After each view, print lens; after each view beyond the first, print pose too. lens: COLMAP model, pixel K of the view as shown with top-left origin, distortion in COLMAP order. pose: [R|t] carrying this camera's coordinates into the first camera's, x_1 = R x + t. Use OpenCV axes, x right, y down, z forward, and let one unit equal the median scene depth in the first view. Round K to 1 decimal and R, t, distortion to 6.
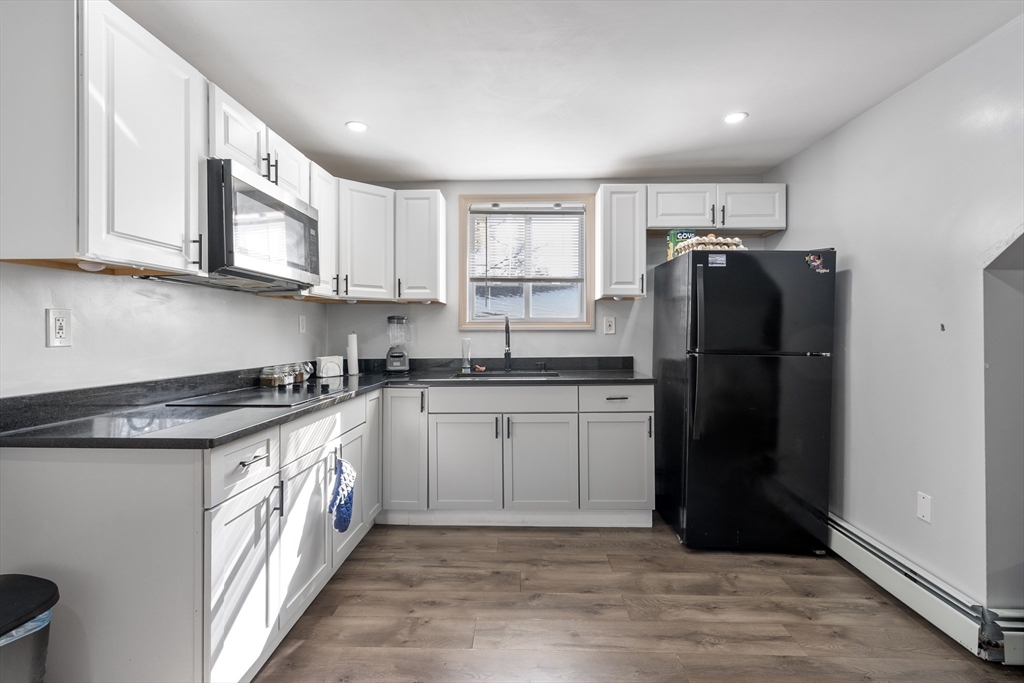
lens RADIAL K [[471.6, 0, 513.5], [0, 471.6, 336.8], [0, 0, 1]] dist [0.001155, 0.000588]
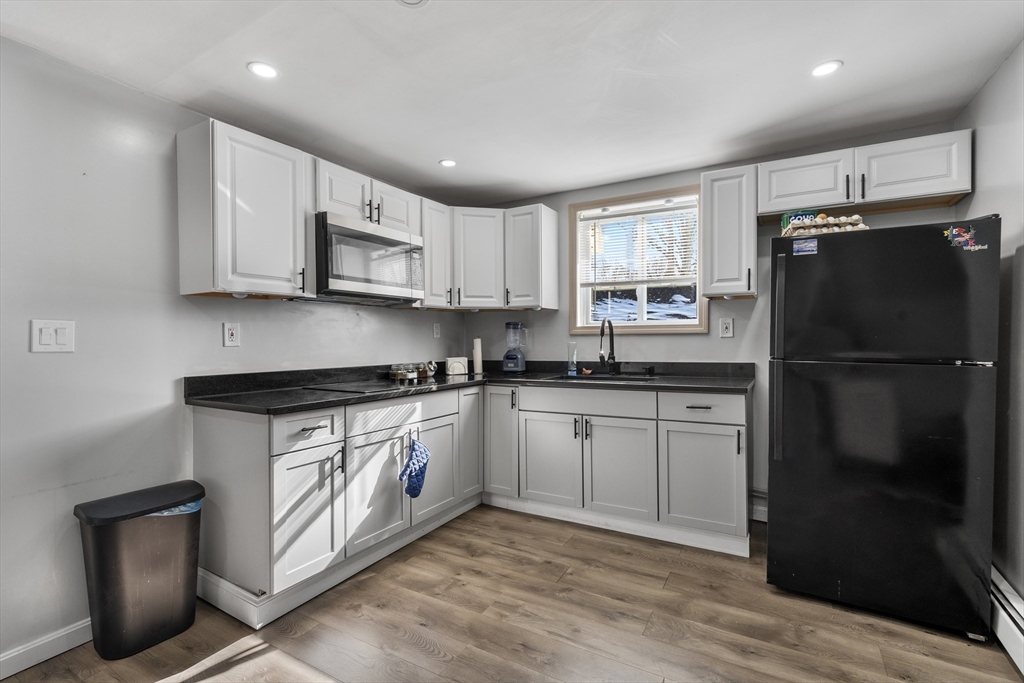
lens RADIAL K [[471.6, 0, 514.2], [0, 471.6, 345.9], [0, 0, 1]] dist [0.001155, 0.000588]
pose [[0.881119, 0.003459, -0.472882, 0.356844], [0.000347, 0.999968, 0.007960, 0.003820], [0.472894, -0.007177, 0.881090, 0.027823]]
